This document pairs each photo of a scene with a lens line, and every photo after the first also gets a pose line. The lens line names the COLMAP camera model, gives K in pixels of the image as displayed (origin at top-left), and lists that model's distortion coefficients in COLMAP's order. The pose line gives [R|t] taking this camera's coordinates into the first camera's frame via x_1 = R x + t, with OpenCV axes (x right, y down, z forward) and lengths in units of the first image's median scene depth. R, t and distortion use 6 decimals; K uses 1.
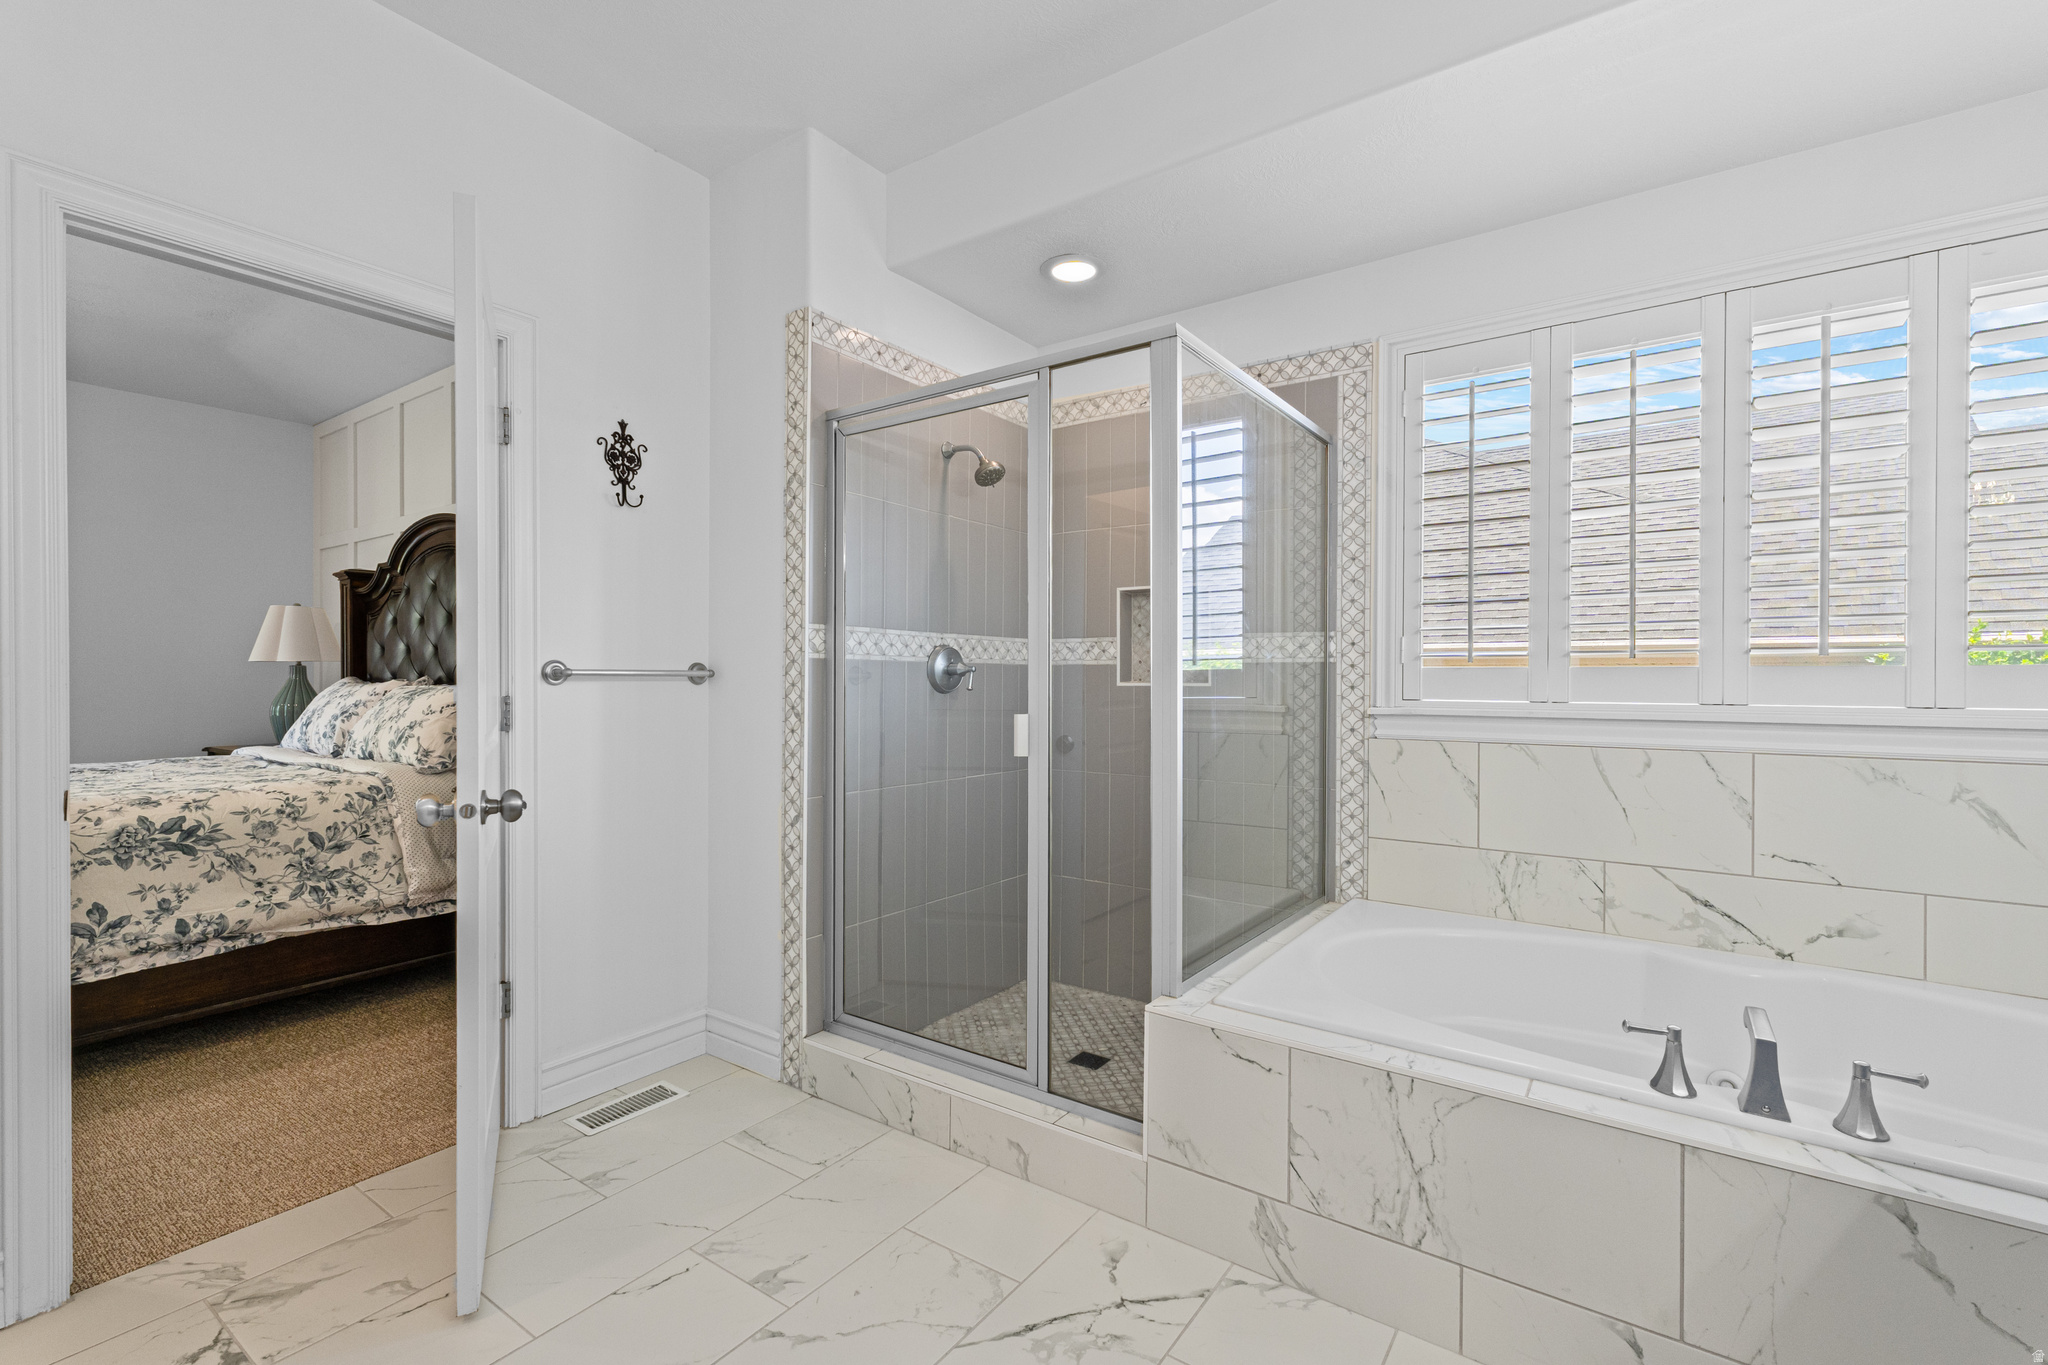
lens RADIAL K [[880.9, 0, 1036.6], [0, 880.9, 679.1], [0, 0, 1]] dist [0.013092, -0.002125]
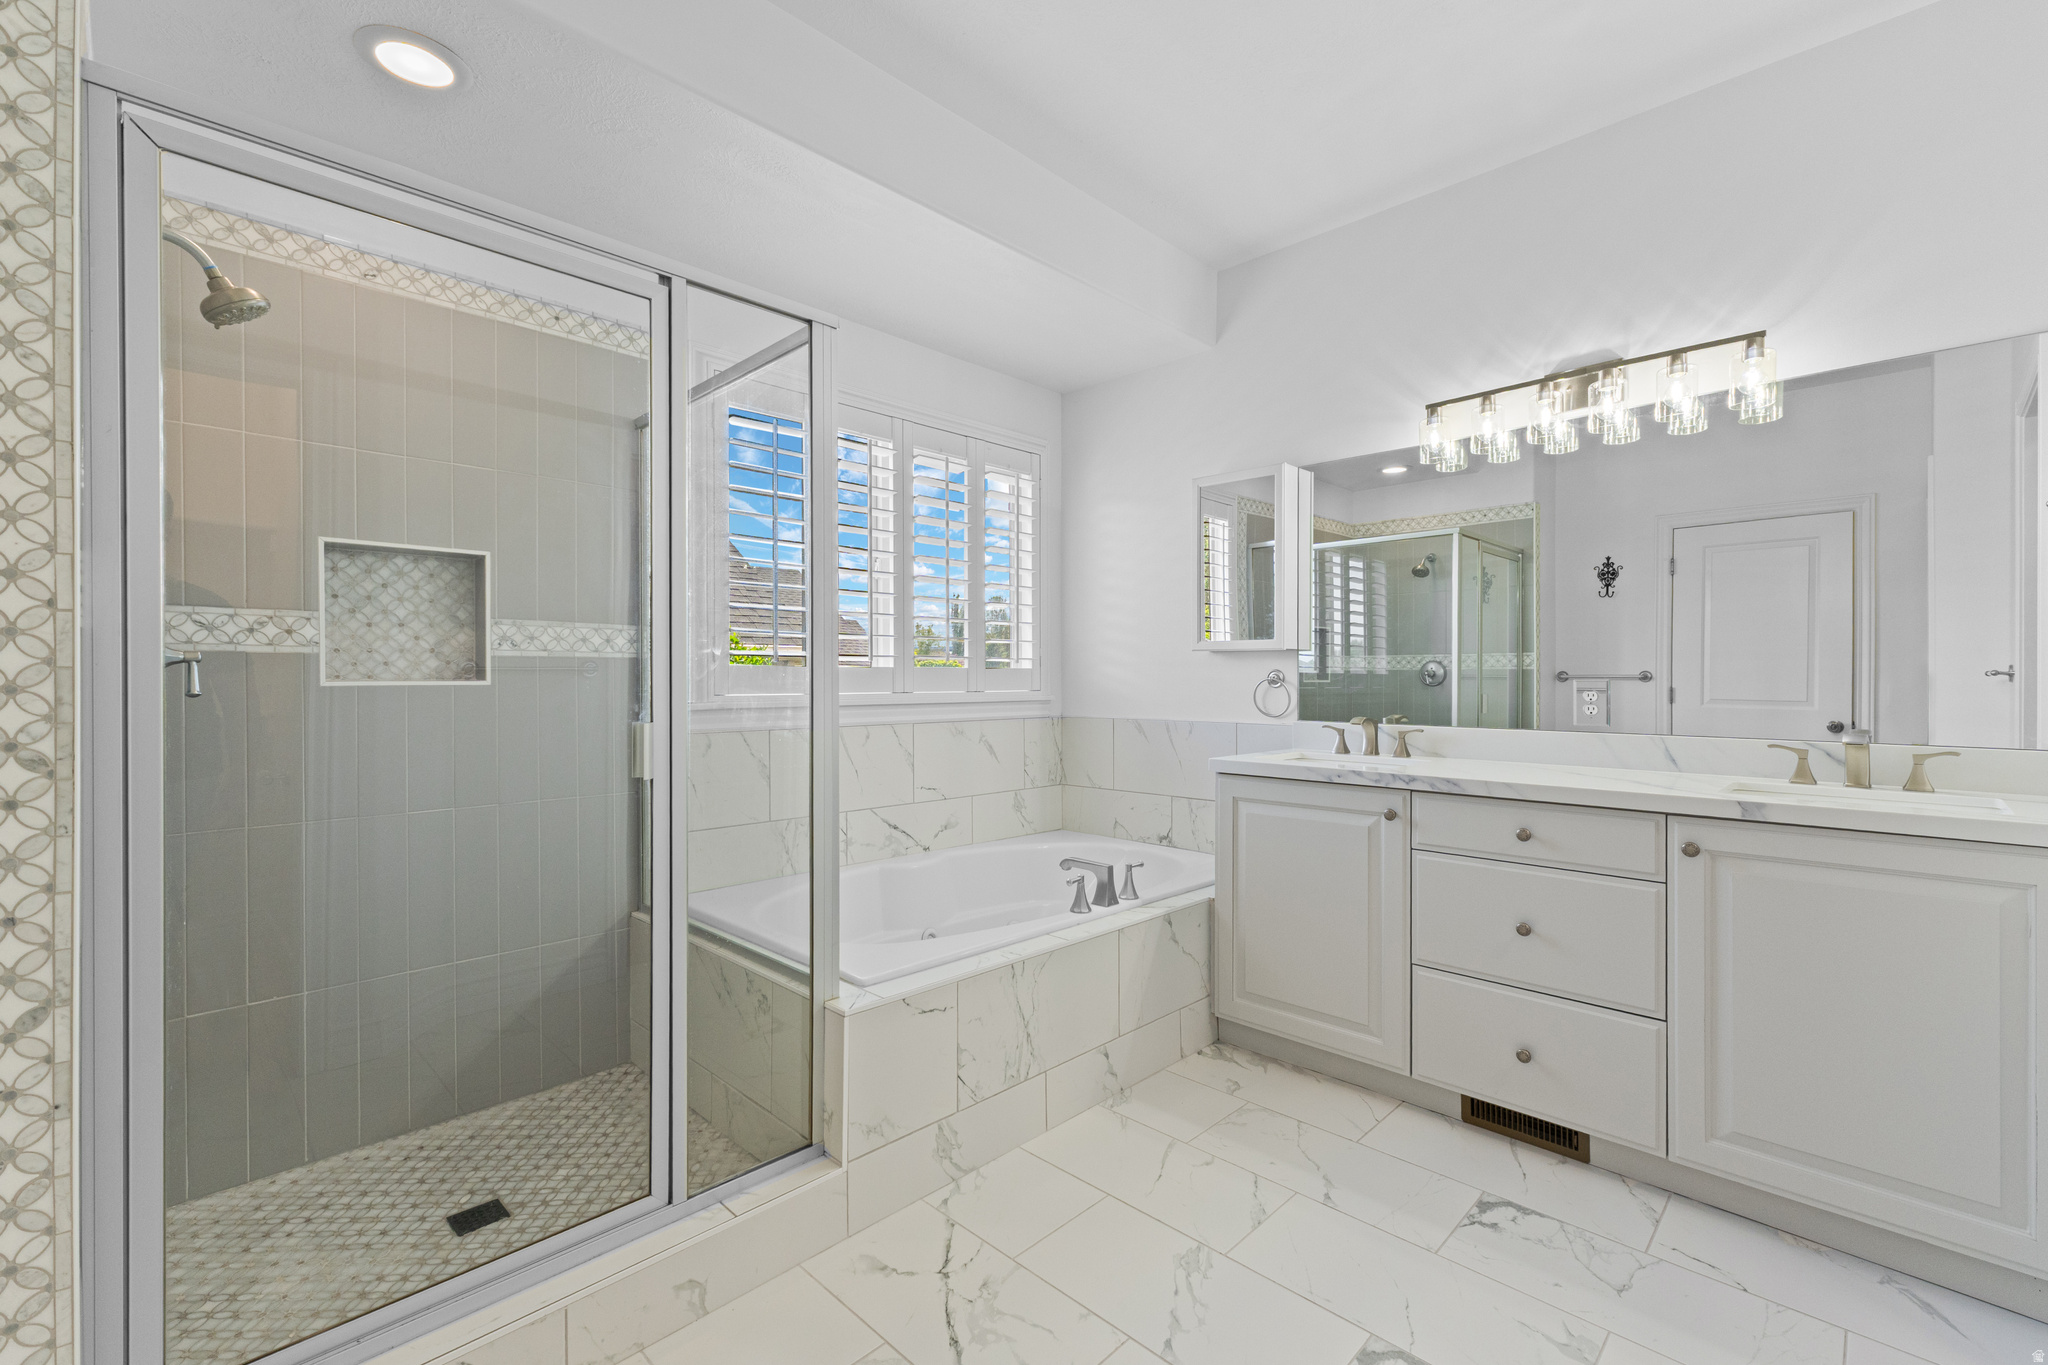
lens RADIAL K [[880.9, 0, 1030.9], [0, 880.9, 680.0], [0, 0, 1]] dist [0.013092, -0.002125]
pose [[0.175762, -0.004662, 0.984422, -0.577828], [0.001335, 0.999989, 0.004497, 0.000860], [-0.984432, 0.000524, 0.175766, 0.455518]]
